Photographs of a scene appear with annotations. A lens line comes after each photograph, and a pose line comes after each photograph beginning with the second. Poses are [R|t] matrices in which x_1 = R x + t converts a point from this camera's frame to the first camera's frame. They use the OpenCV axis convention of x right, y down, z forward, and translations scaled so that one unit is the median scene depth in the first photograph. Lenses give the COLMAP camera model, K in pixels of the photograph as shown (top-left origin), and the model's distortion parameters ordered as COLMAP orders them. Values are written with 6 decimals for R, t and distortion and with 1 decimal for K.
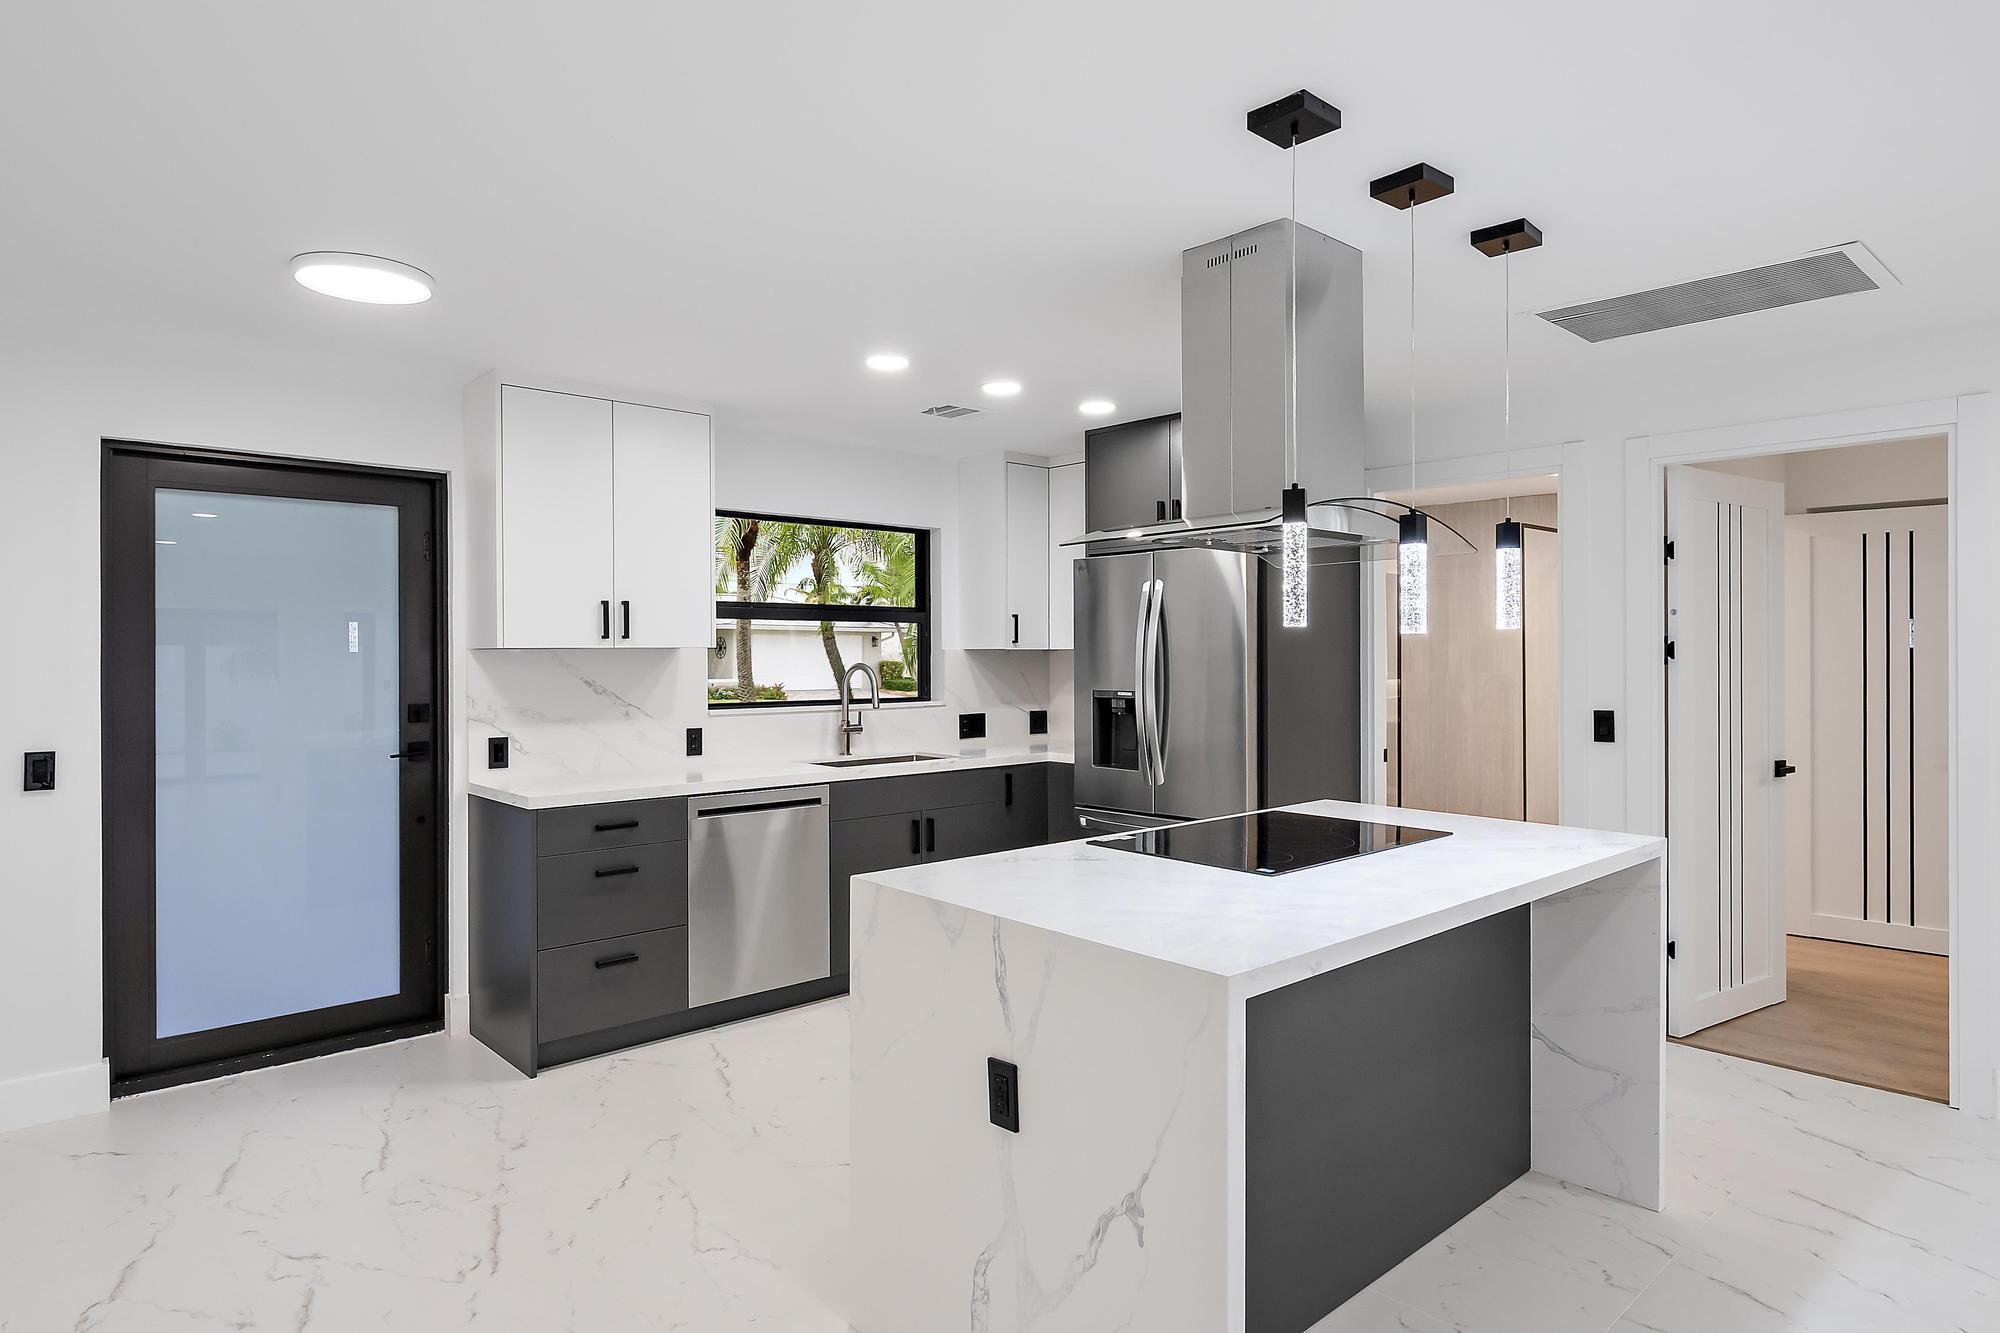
lens RADIAL K [[1125.9, 0, 983.2], [0, 1125.9, 668.1], [0, 0, 1]] dist [-0.003924, 0.000686]
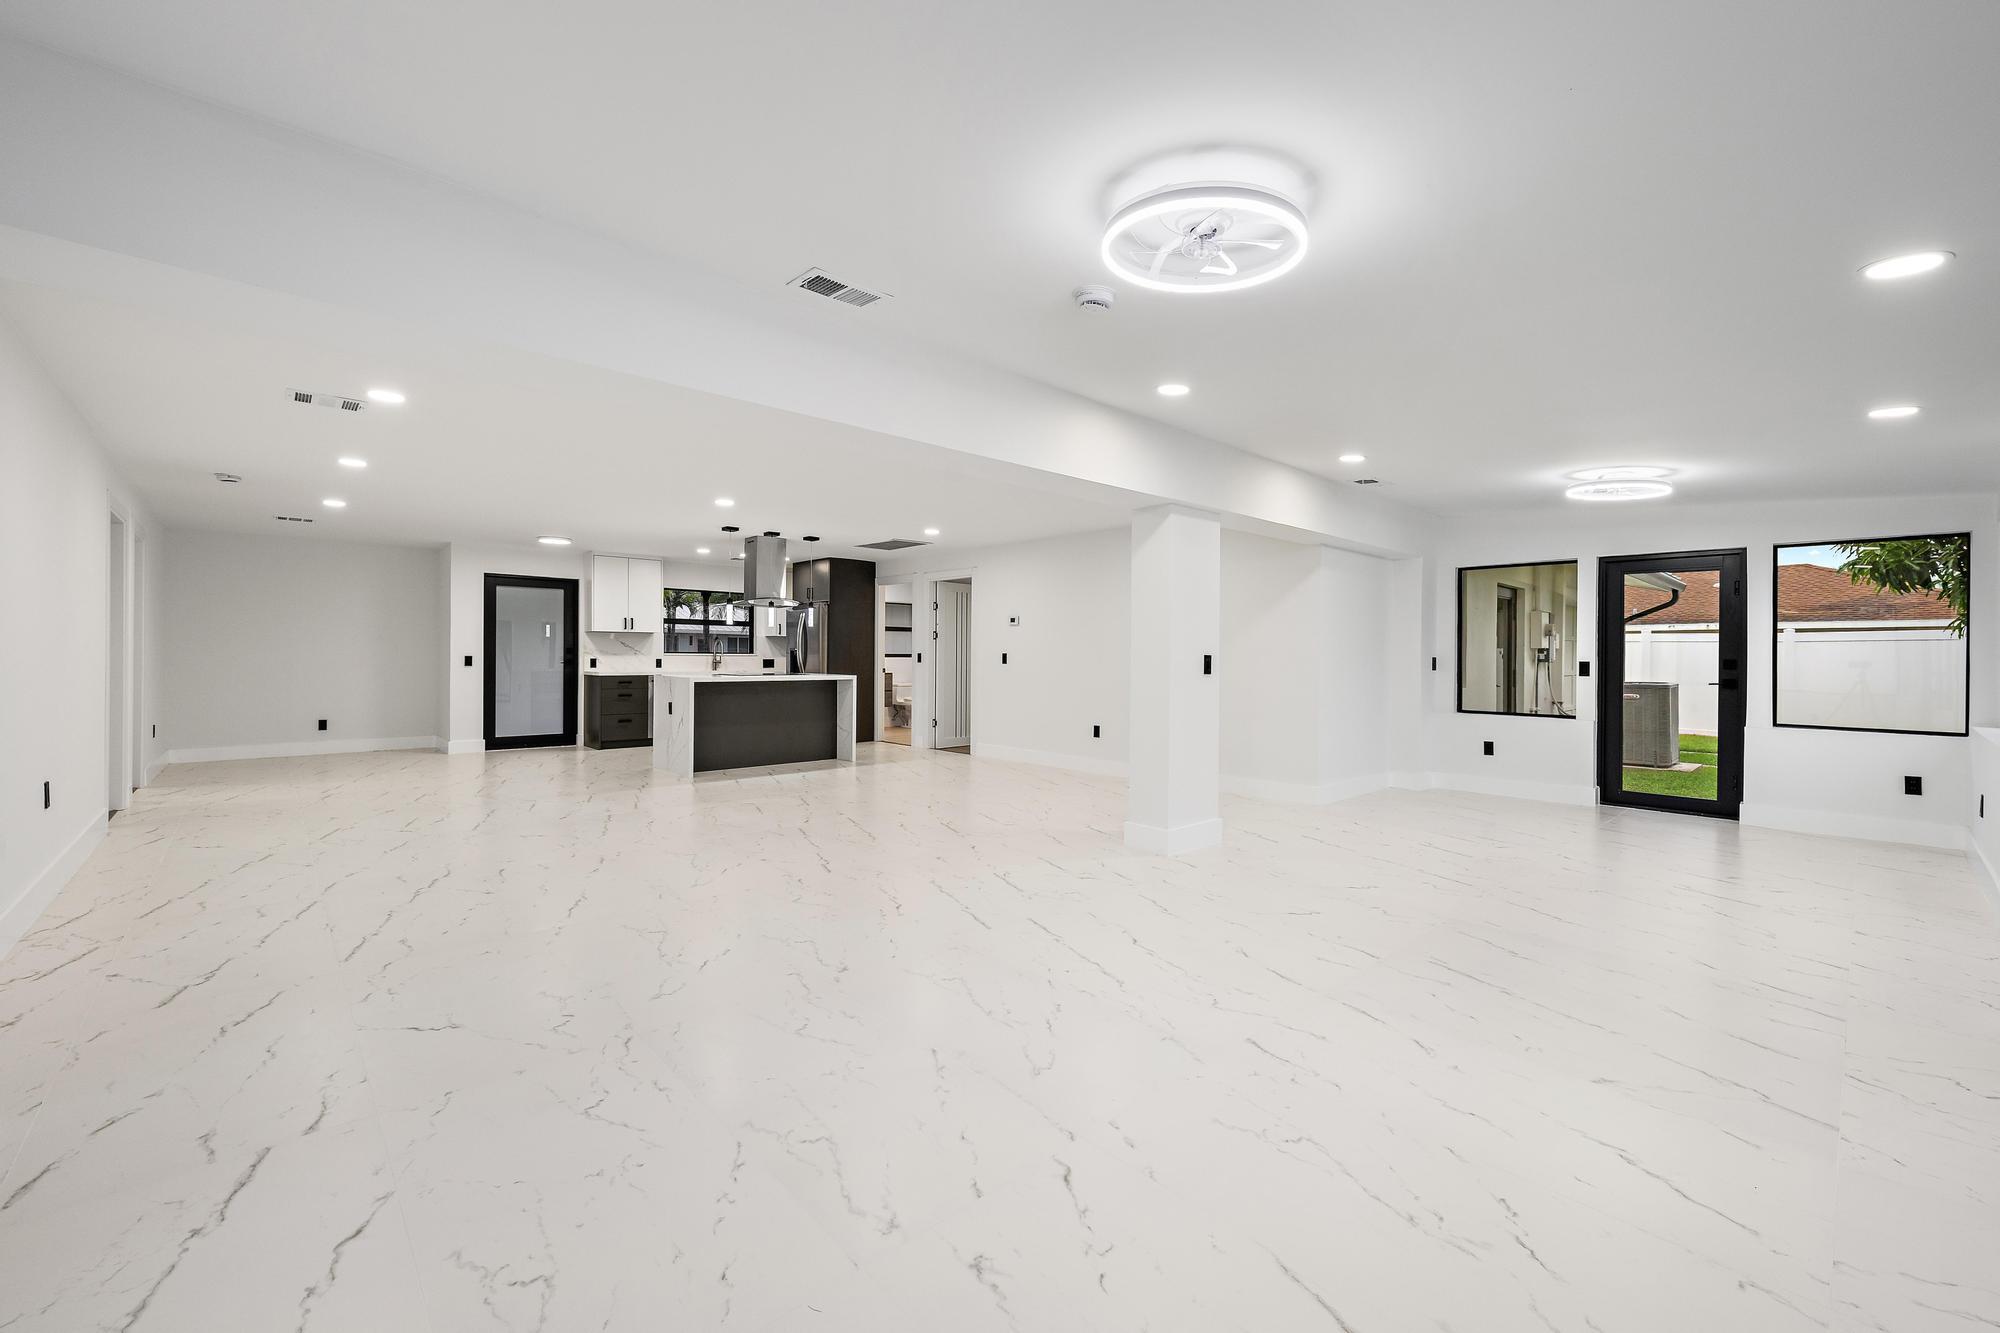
lens RADIAL K [[810.6, 0, 992.8], [0, 810.6, 671.4], [0, 0, 1]] dist [-0.000208, 0.000010]
pose [[0.999924, 0.011705, 0.003937, 0.701222], [-0.011720, 0.999924, 0.003739, 0.072716], [-0.003893, -0.003785, 0.999985, -1.326292]]
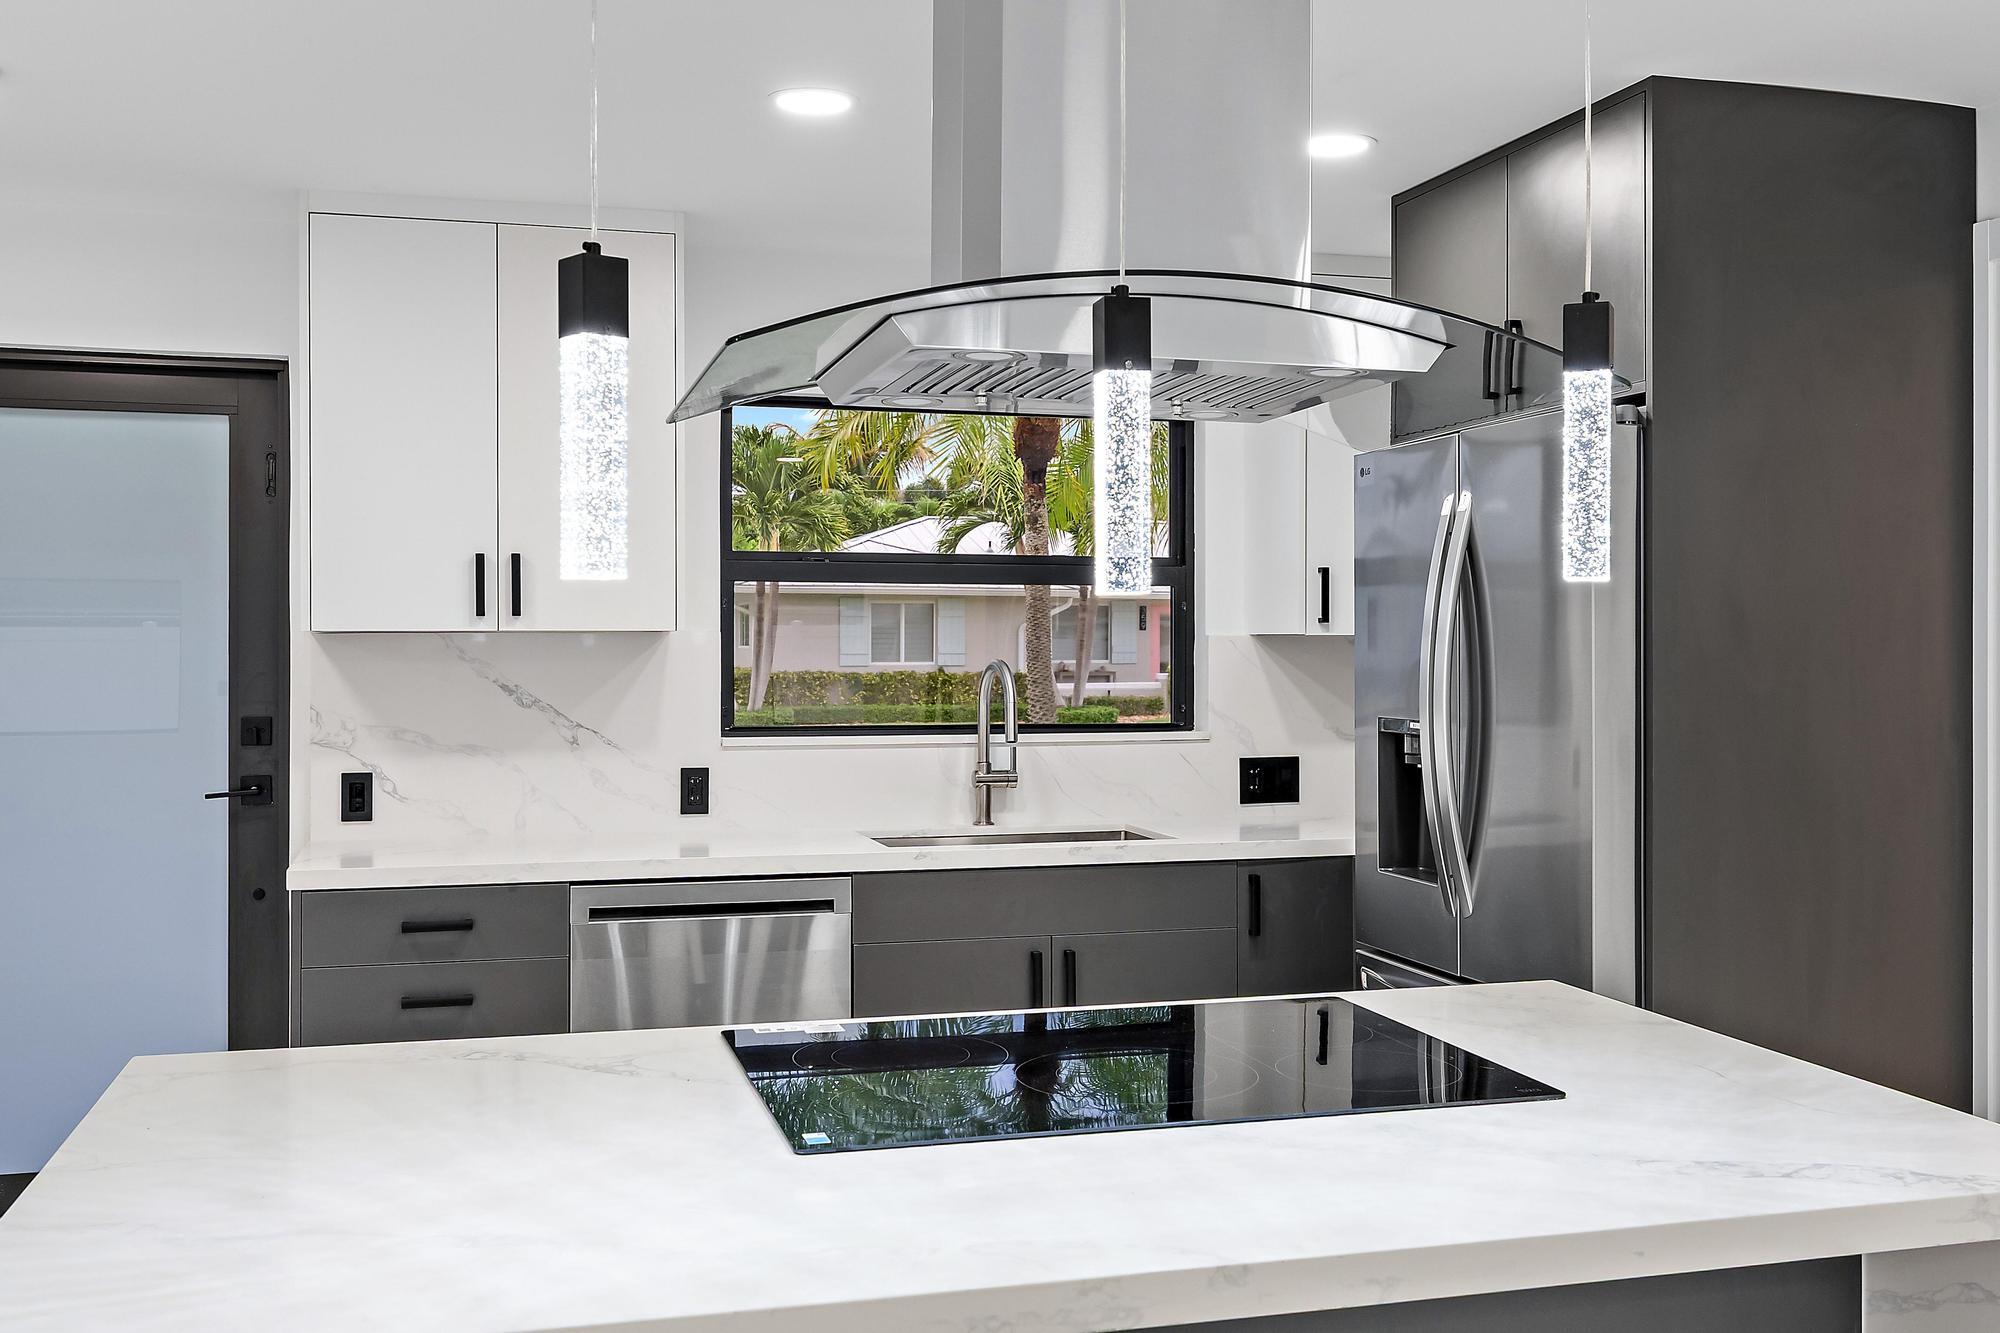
lens RADIAL K [[1883.9, 0, 1012.7], [0, 1883.9, 672.2], [0, 0, 1]] dist [-0.007927, 0.000000]
pose [[0.905082, 0.010425, -0.425108, 0.332717], [-0.009394, 0.999946, 0.004523, -0.002930], [0.425132, -0.000101, 0.905131, 0.189332]]
